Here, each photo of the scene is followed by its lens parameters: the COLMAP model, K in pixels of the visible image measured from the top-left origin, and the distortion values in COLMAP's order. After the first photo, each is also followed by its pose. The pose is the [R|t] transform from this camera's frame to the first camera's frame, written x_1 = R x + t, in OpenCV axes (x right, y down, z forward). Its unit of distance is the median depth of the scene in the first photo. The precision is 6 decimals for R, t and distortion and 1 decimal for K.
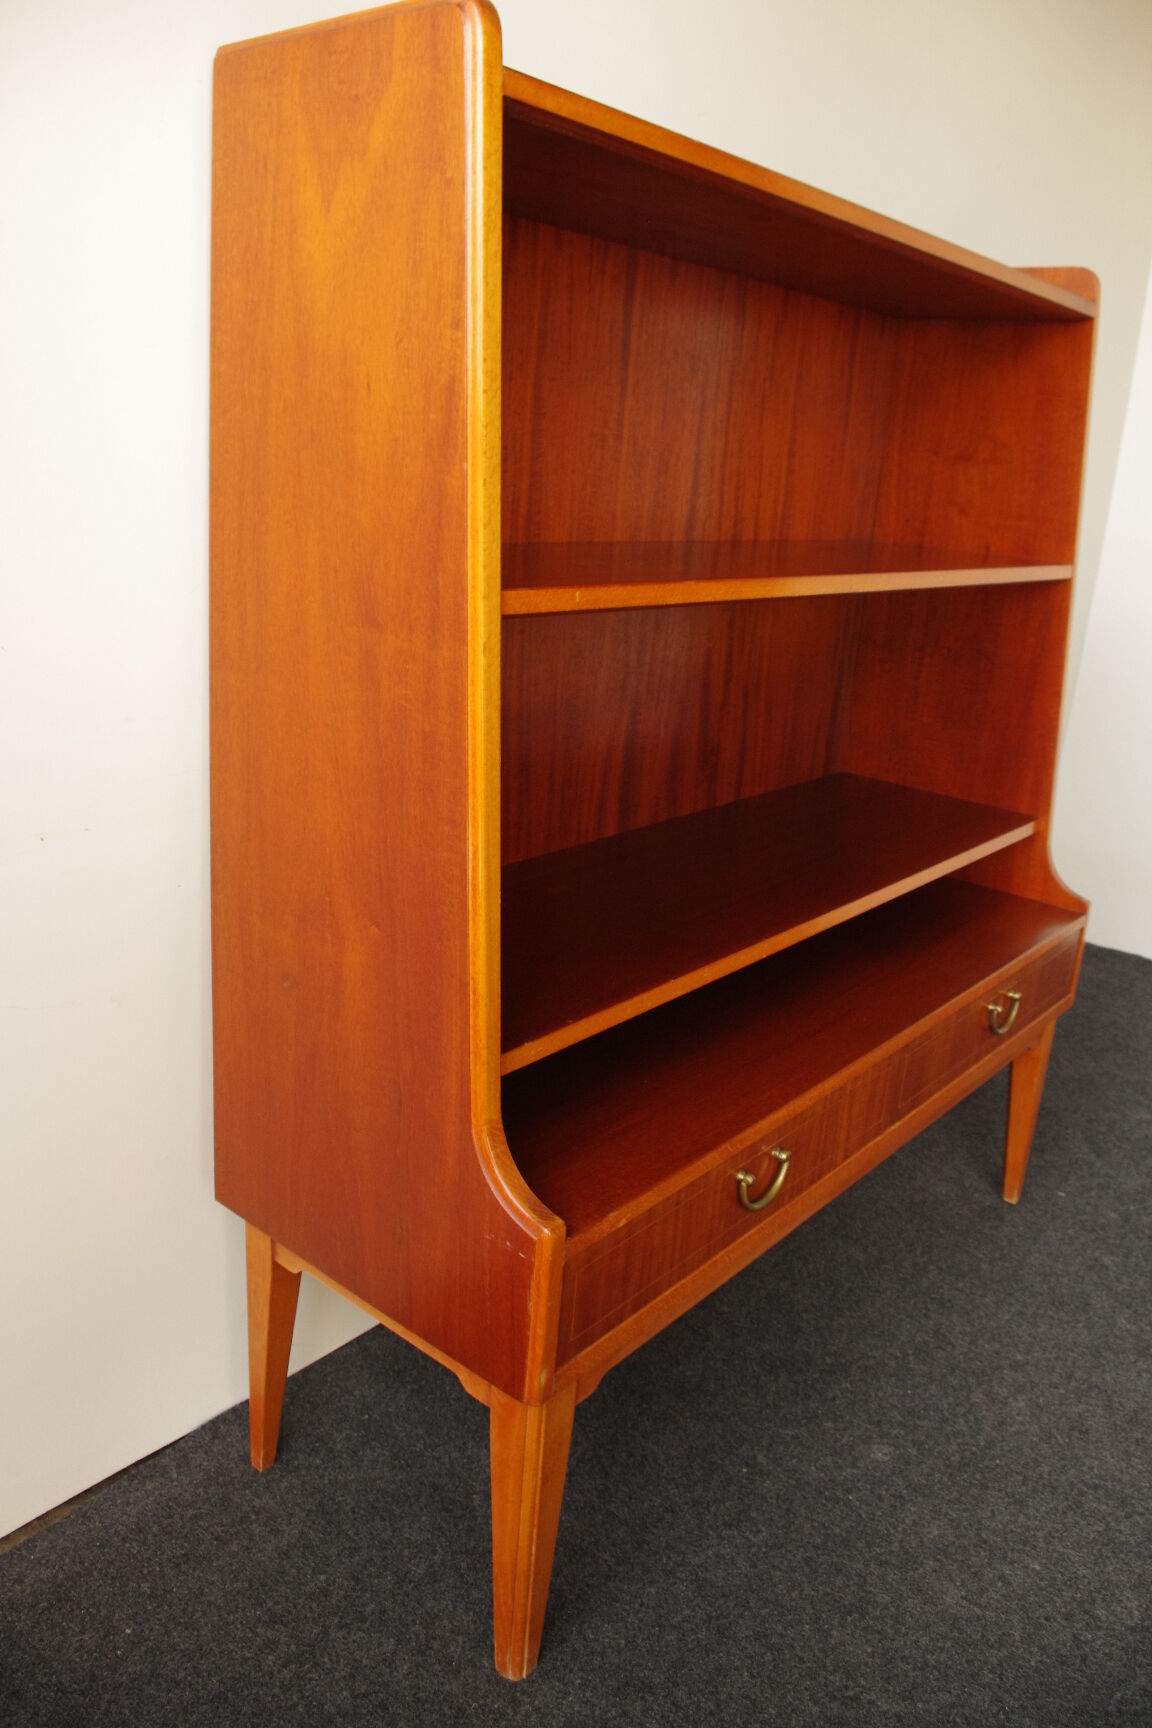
lens RADIAL K [[1320.1, 0, 575.6], [0, 1320.1, 855.0], [0, 0, 1]] dist [-0.088708, 0.044437]
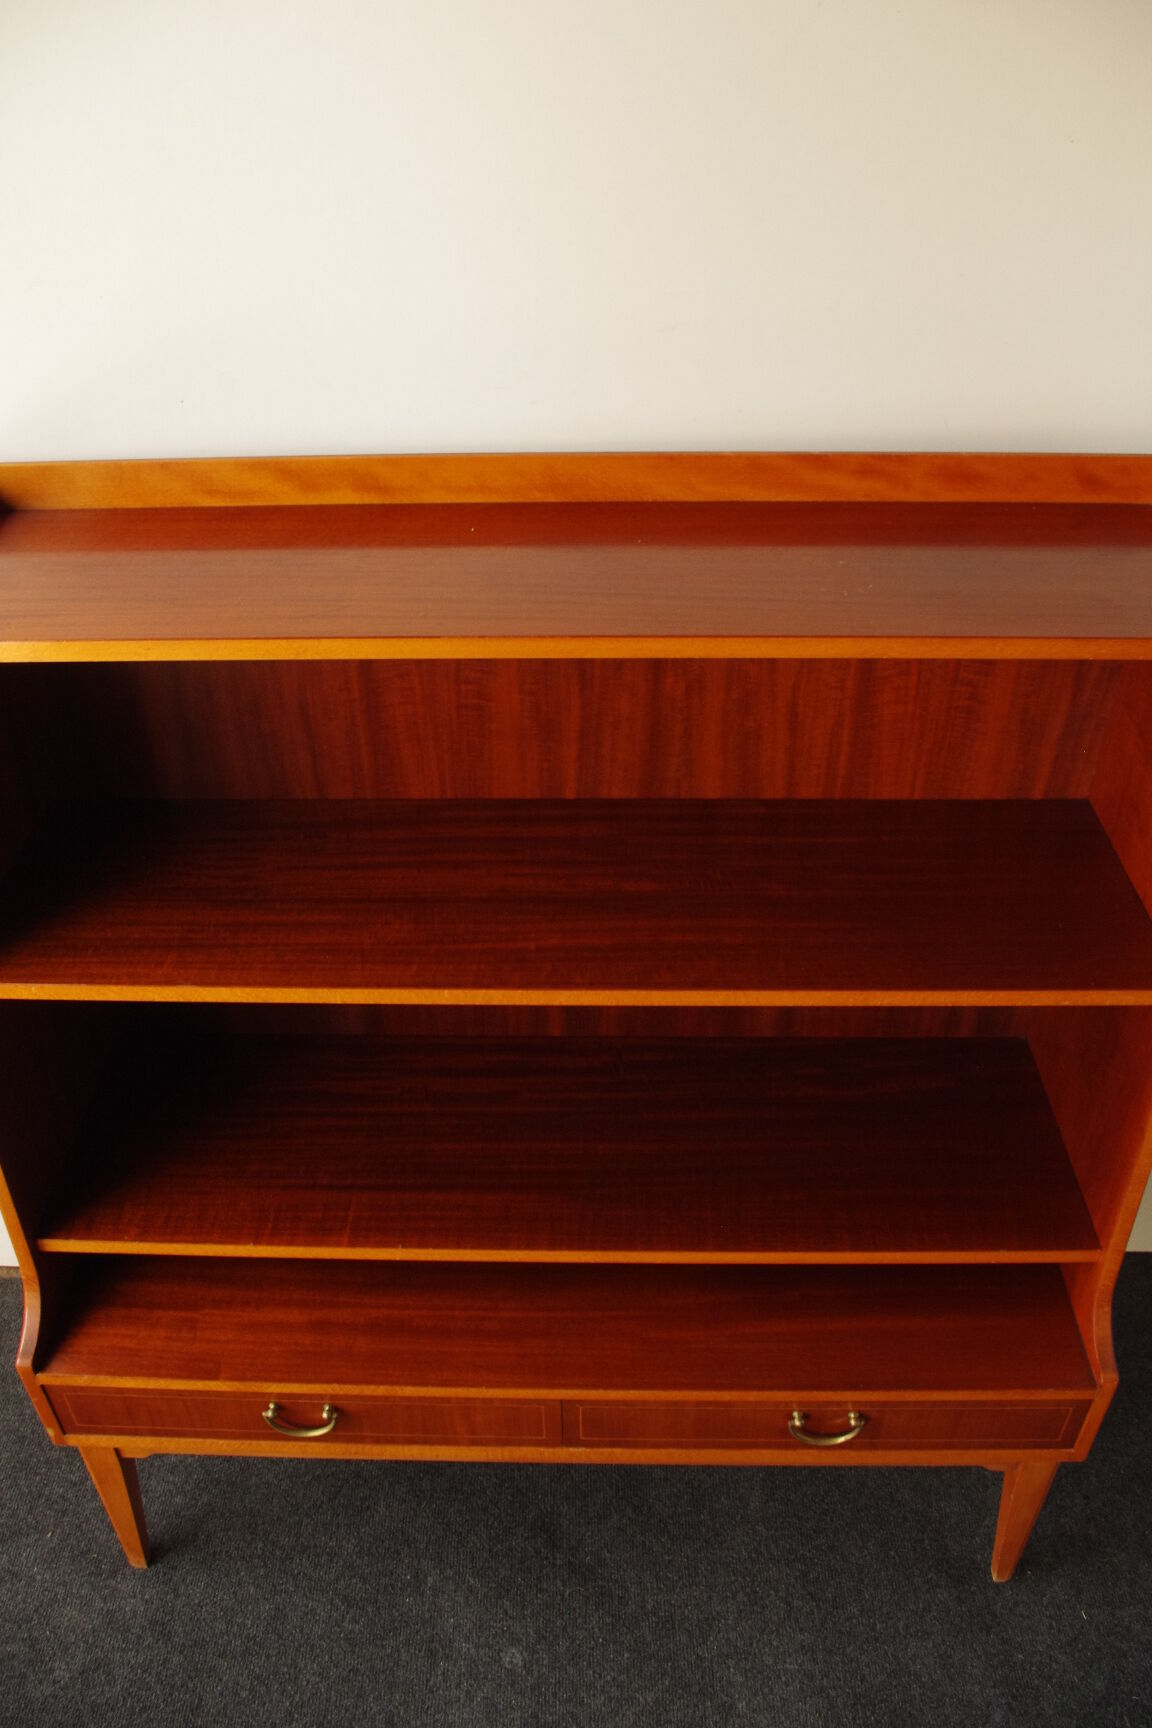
lens RADIAL K [[1341.5, 0, 564.4], [0, 1341.5, 855.5], [0, 0, 1]] dist [-0.094749, 0.048725]
pose [[0.621410, 0.397313, -0.675272, 0.684160], [-0.176647, 0.910738, 0.373299, -0.536595], [0.763312, -0.112686, 0.636126, 0.375235]]
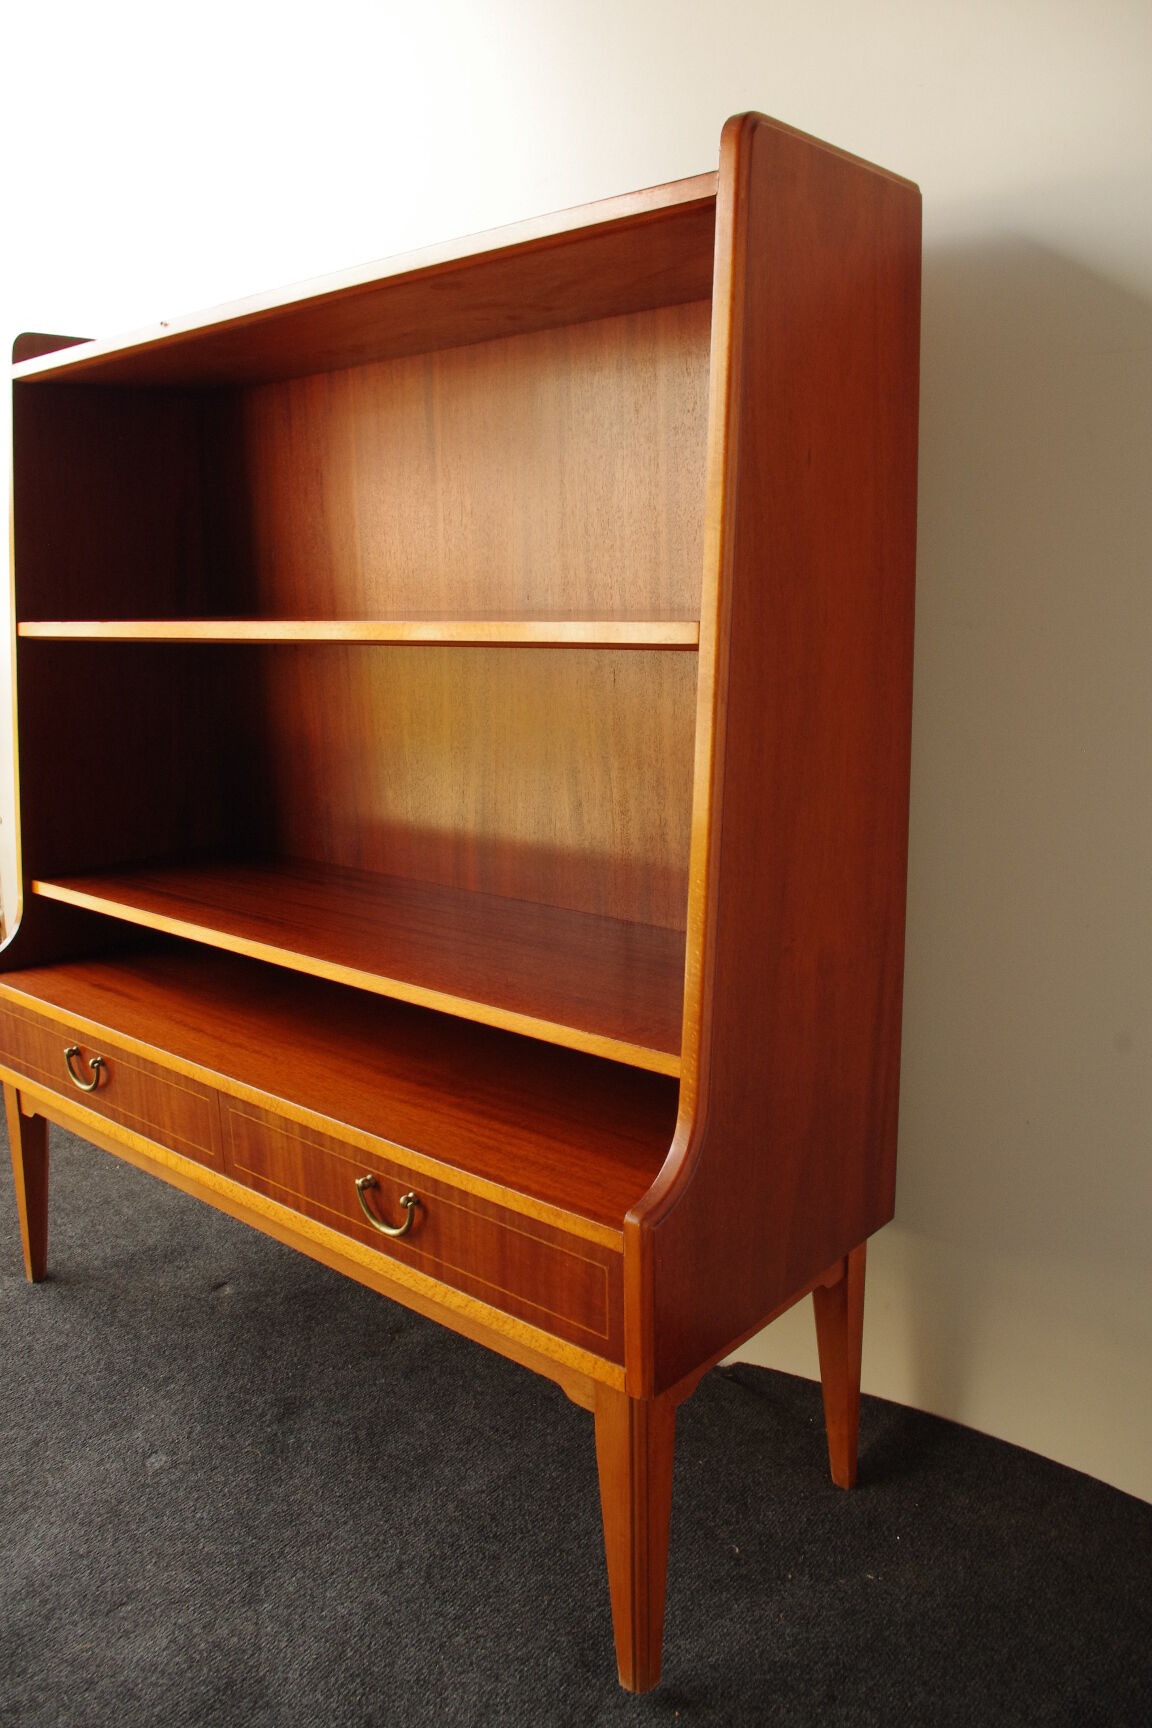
lens RADIAL K [[1341.5, 0, 564.4], [0, 1341.5, 855.5], [0, 0, 1]] dist [-0.094749, 0.048725]
pose [[-0.032590, 0.136176, -0.990149, 1.098808], [-0.278022, 0.950340, 0.139852, -0.214228], [0.960022, 0.279840, 0.006889, 1.079464]]
